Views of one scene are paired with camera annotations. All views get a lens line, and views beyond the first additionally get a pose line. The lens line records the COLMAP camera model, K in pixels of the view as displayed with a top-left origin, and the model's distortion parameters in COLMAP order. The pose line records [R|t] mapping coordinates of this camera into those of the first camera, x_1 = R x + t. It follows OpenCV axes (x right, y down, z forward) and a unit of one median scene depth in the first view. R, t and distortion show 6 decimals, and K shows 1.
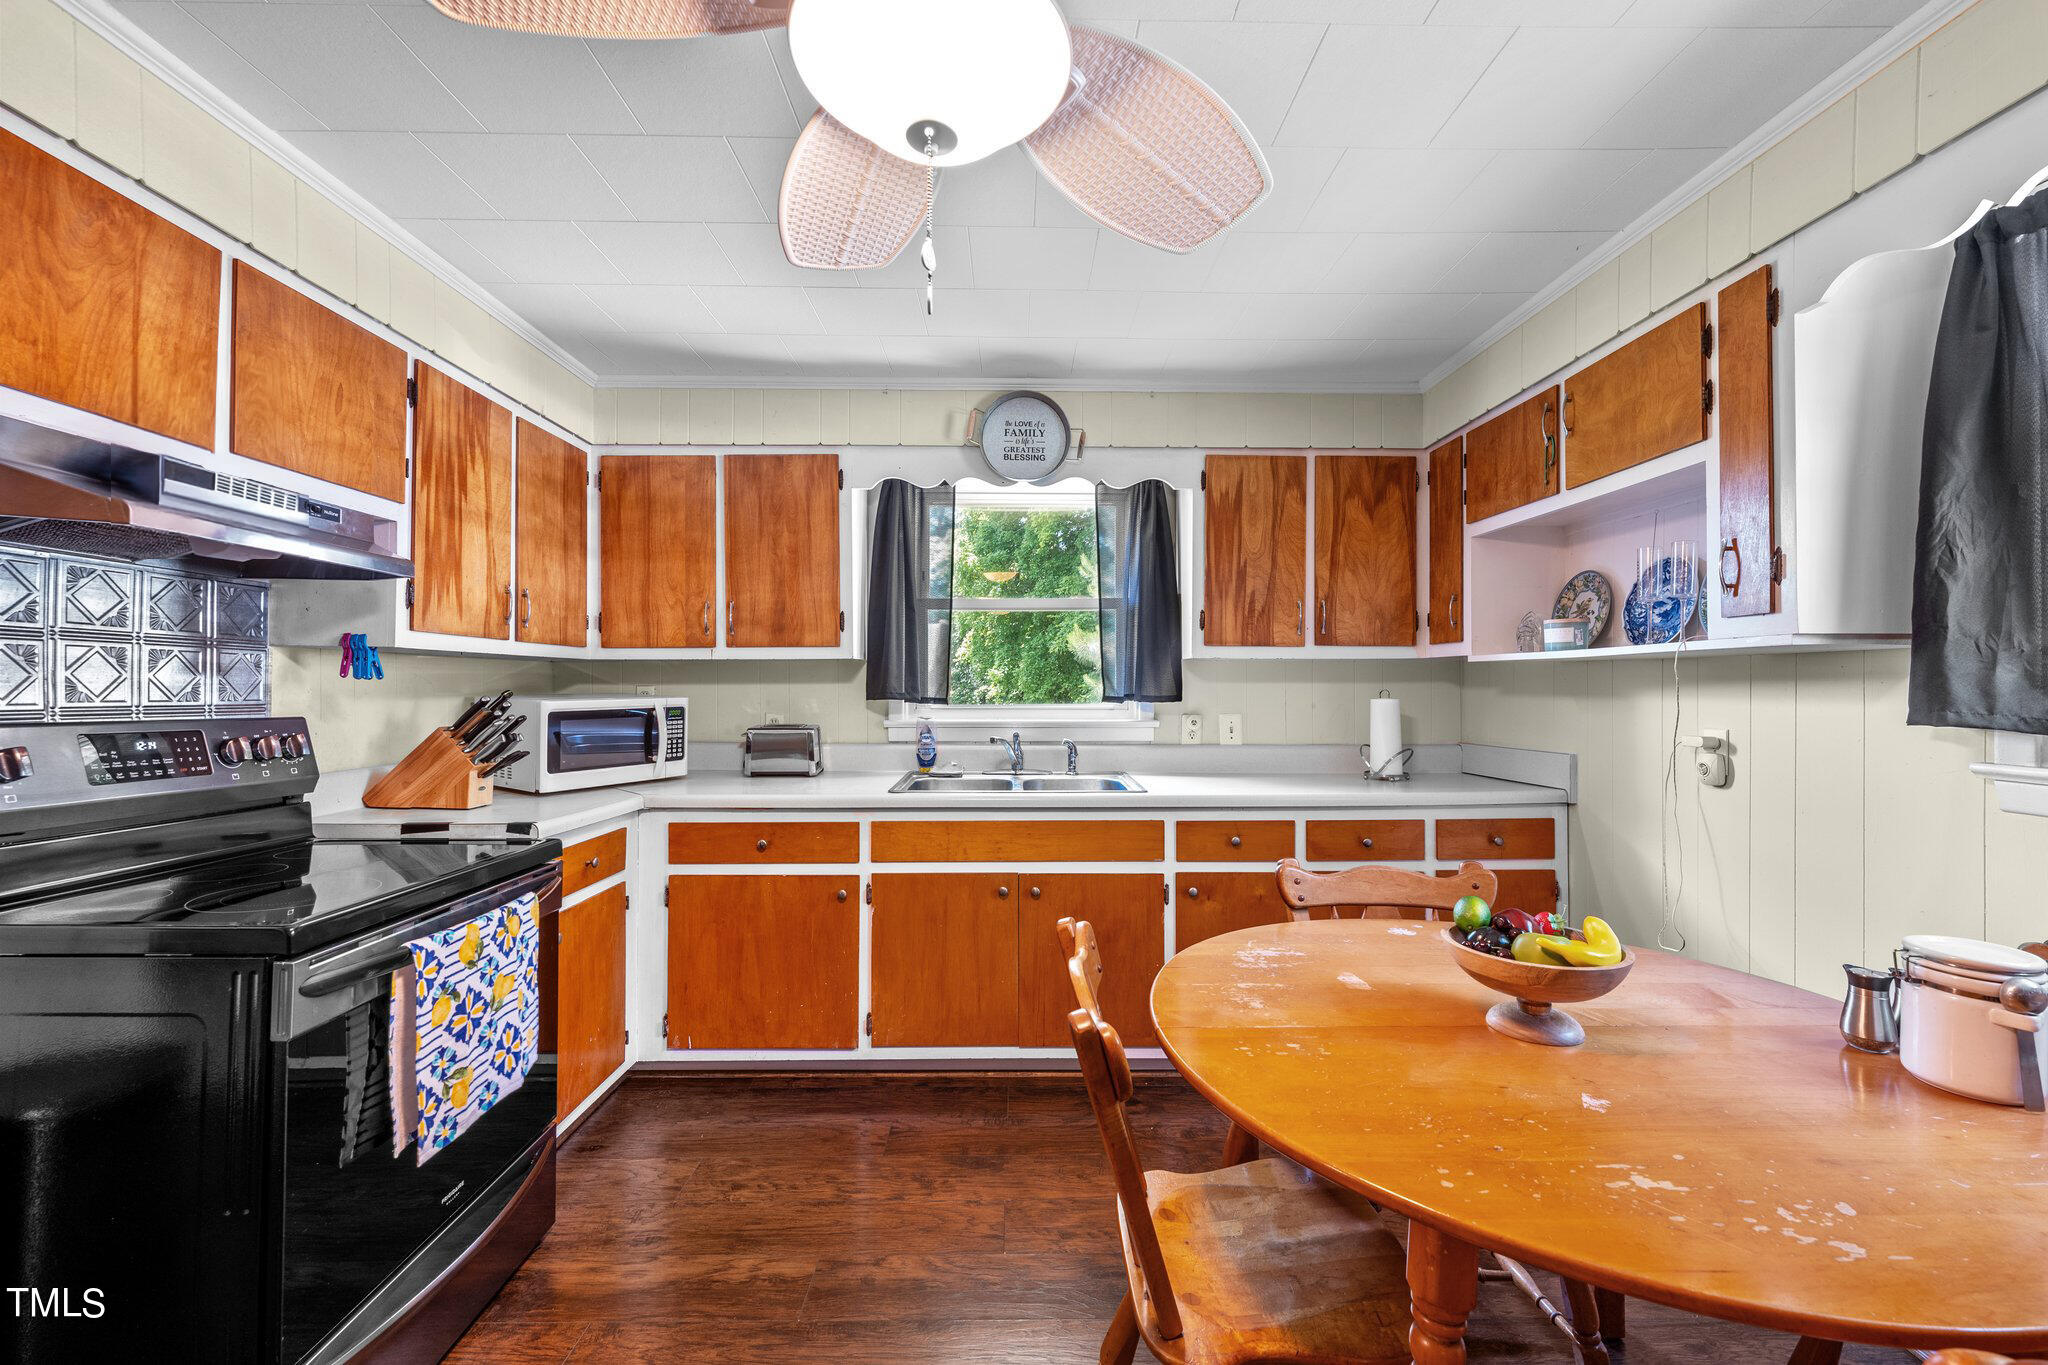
lens RADIAL K [[834.3, 0, 1024.0], [0, 834.3, 682.5], [0, 0, 1]] dist [-0.001043, -0.000684]
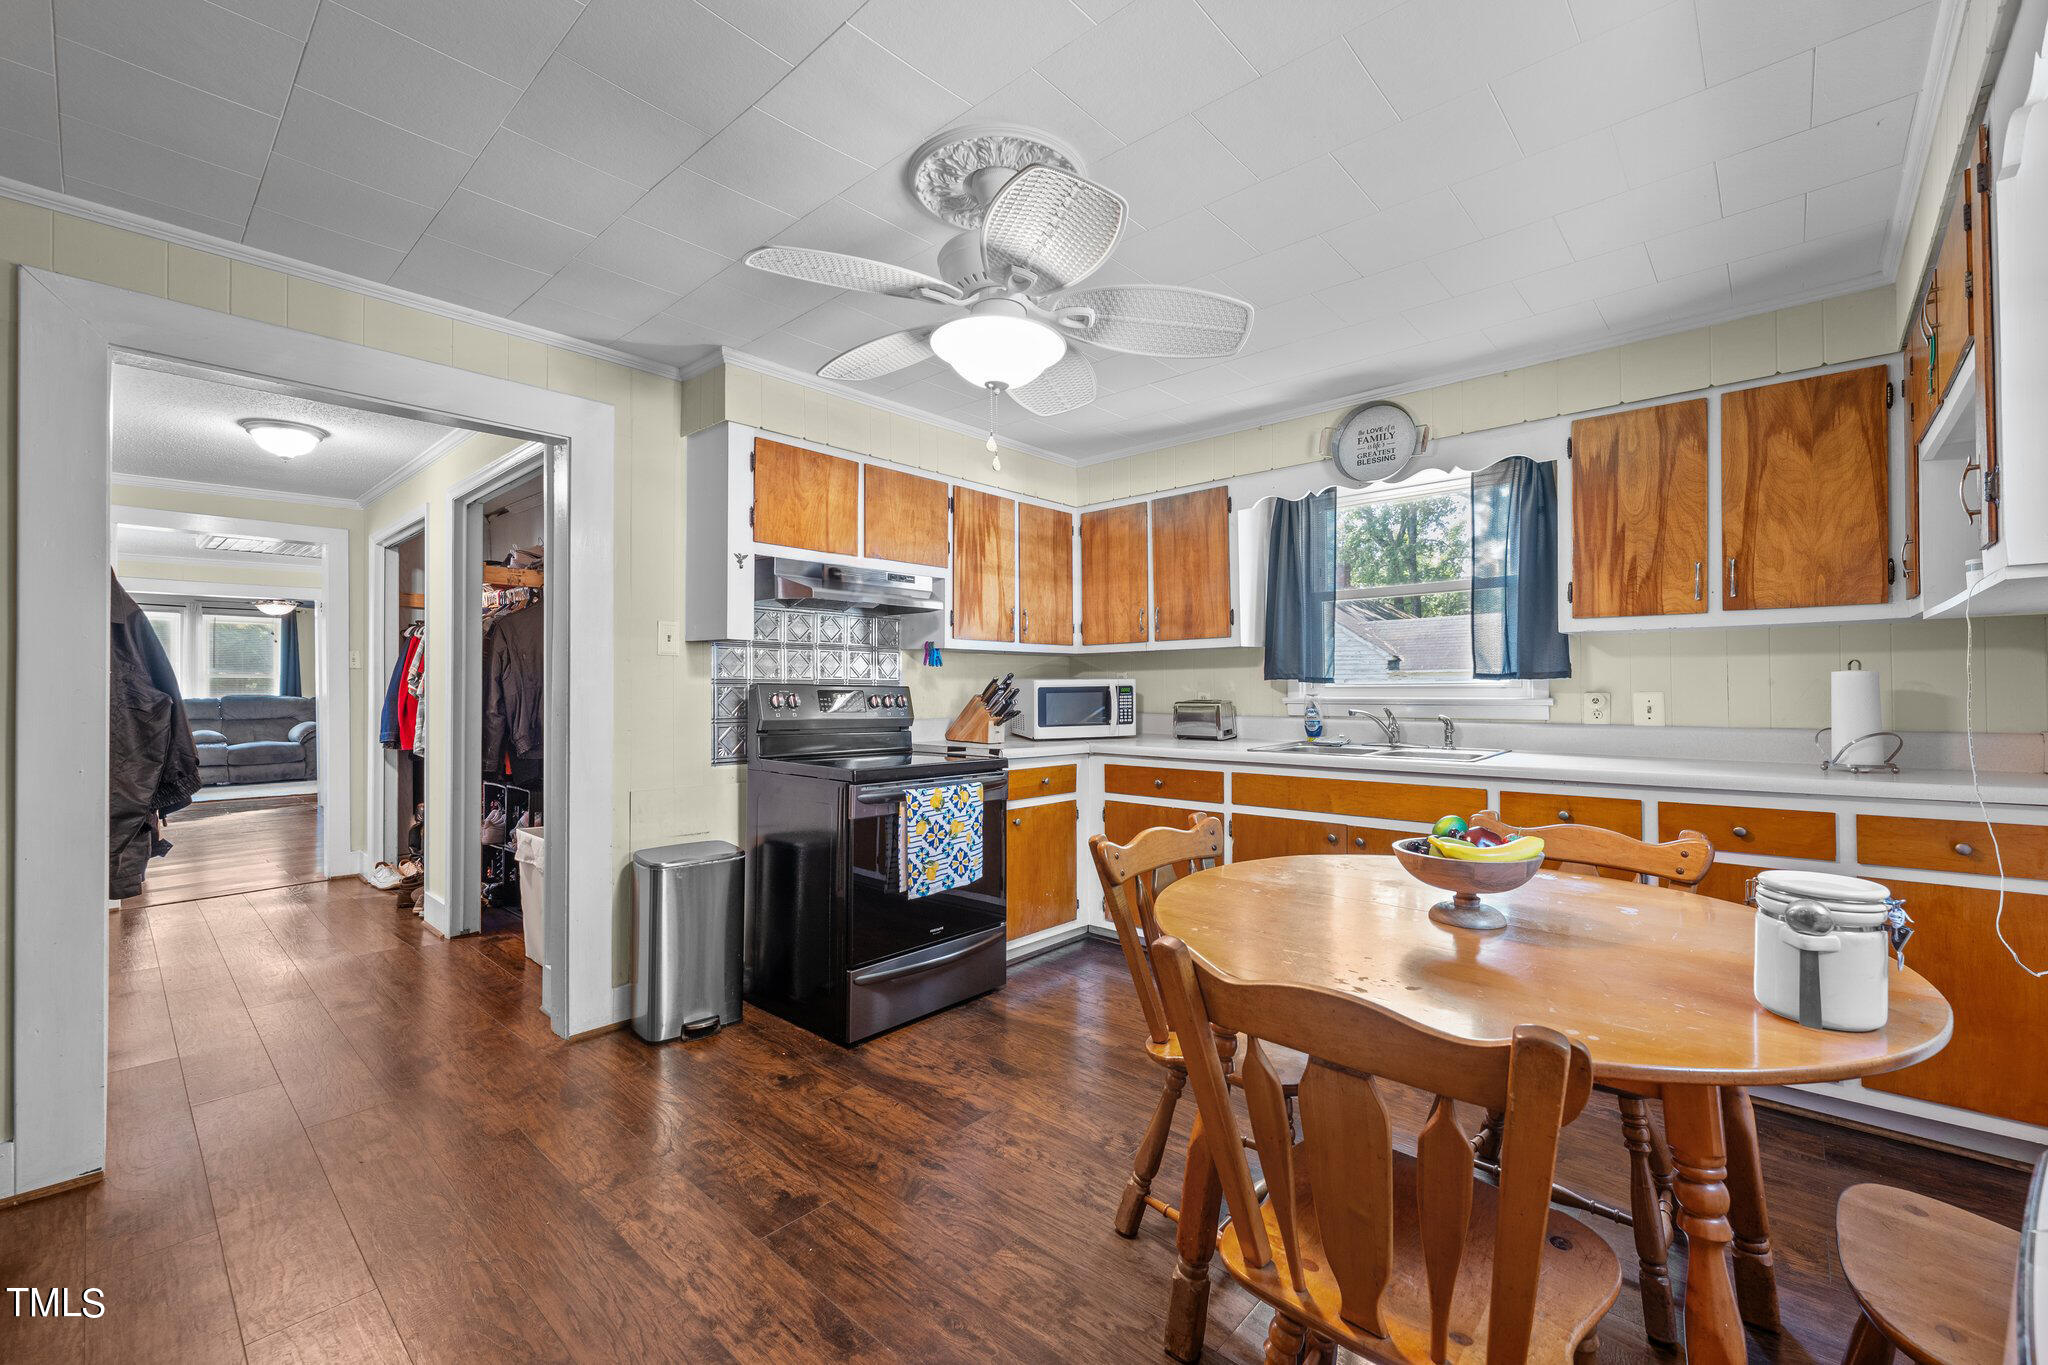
lens RADIAL K [[843.0, 0, 1018.1], [0, 843.0, 682.5], [0, 0, 1]] dist [0.000848, 0.000062]
pose [[0.729947, -0.009350, -0.683439, 0.457939], [0.009113, 0.999951, -0.003946, 0.030547], [0.683443, -0.003348, 0.729997, -0.167299]]
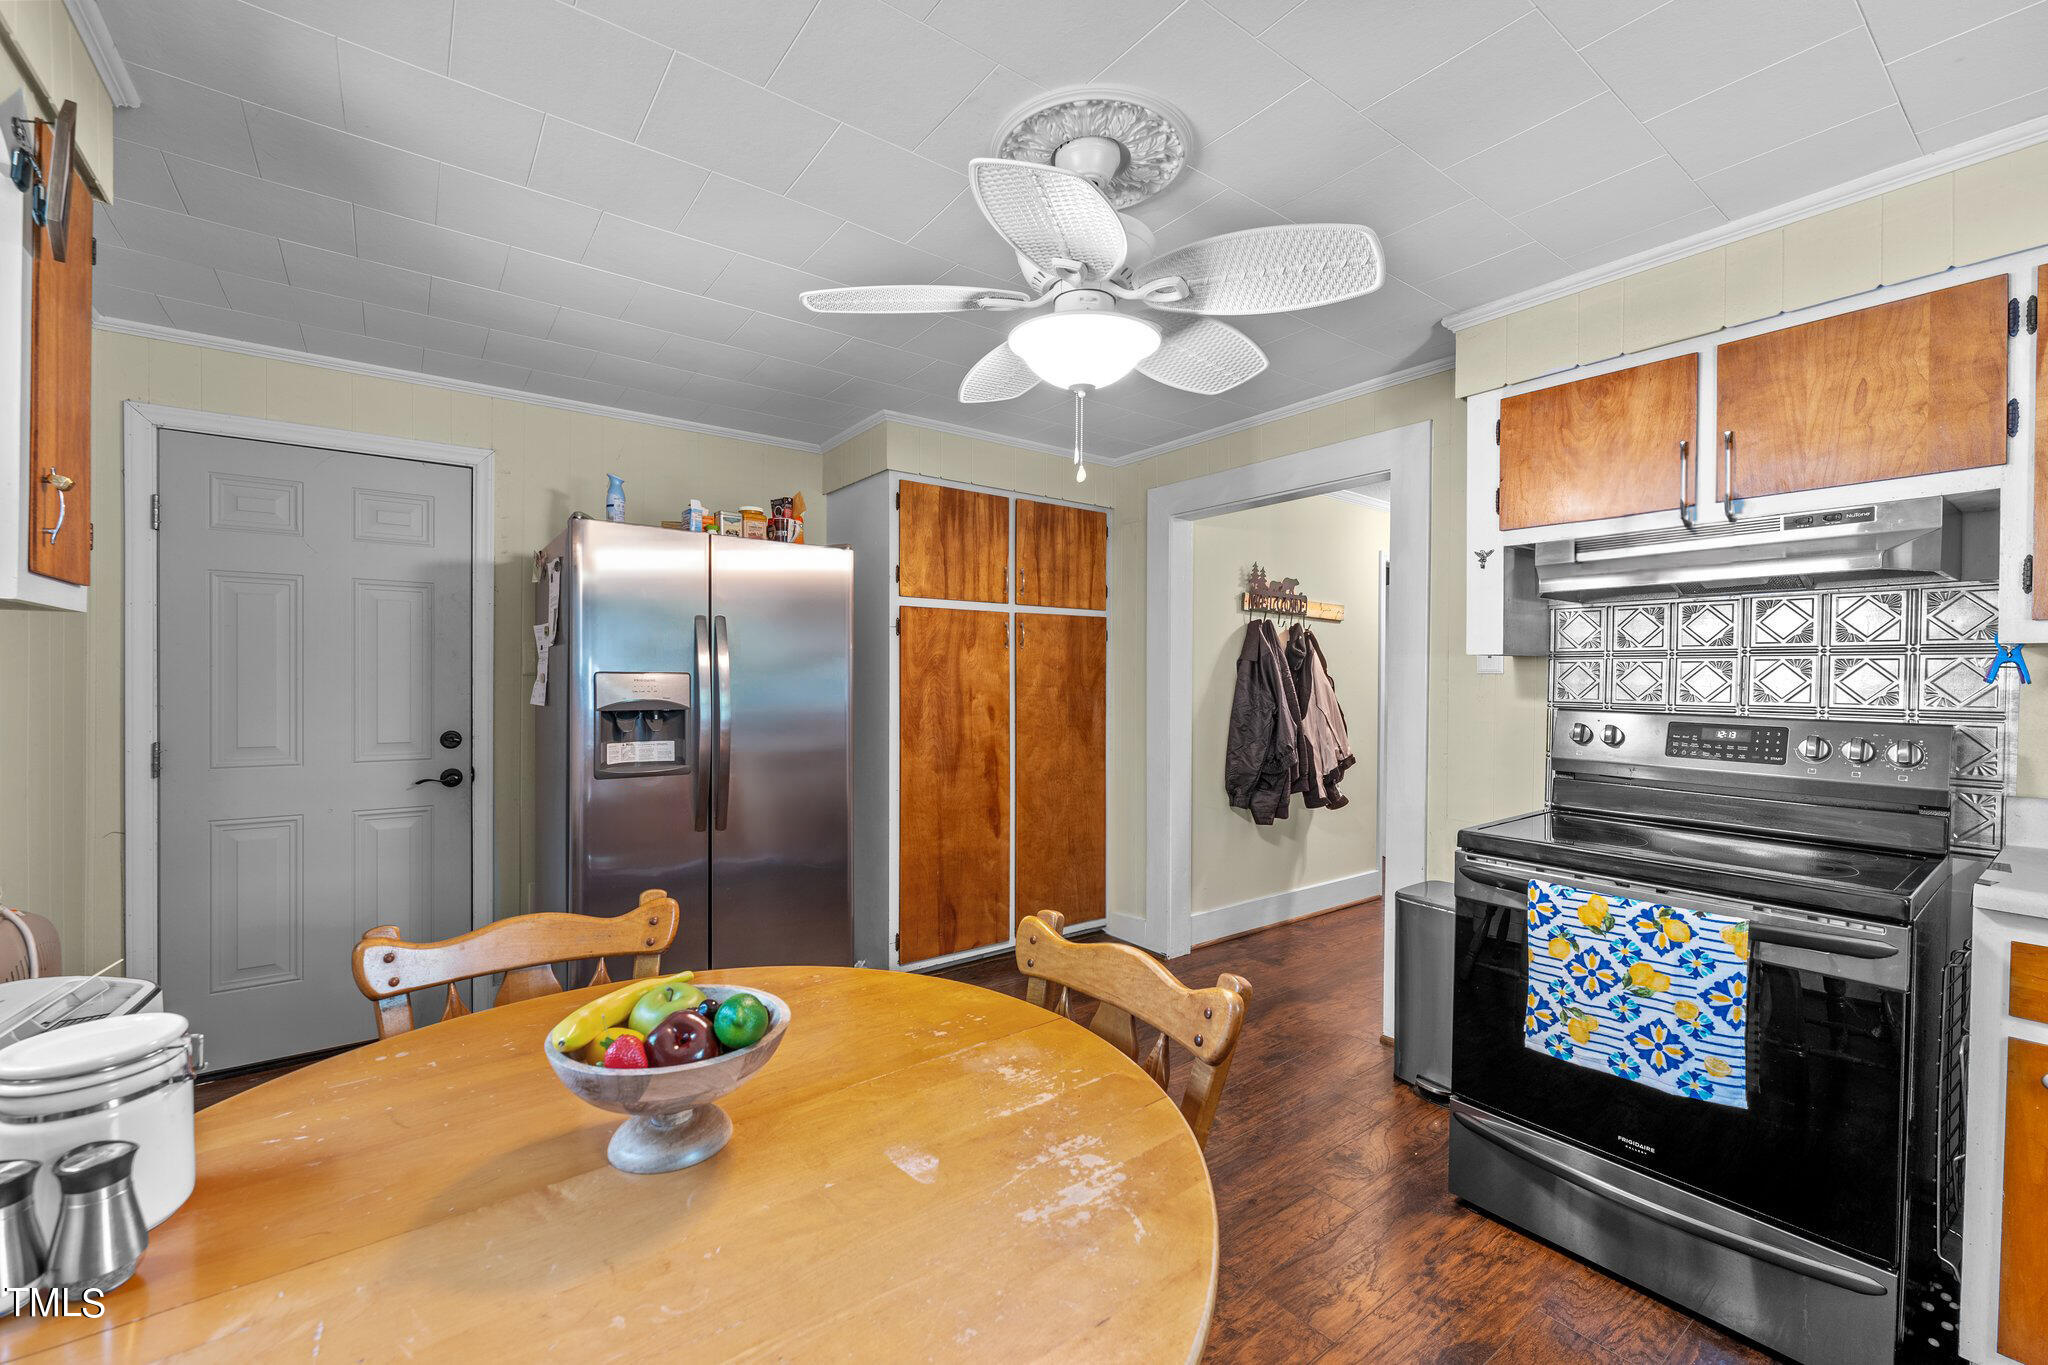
lens RADIAL K [[843.0, 0, 1018.1], [0, 843.0, 682.5], [0, 0, 1]] dist [0.000848, 0.000062]
pose [[-0.809169, -0.009272, -0.587502, 0.377232], [-0.006447, 0.999955, -0.006902, 0.005874], [0.587540, -0.001797, -0.809193, 0.833377]]
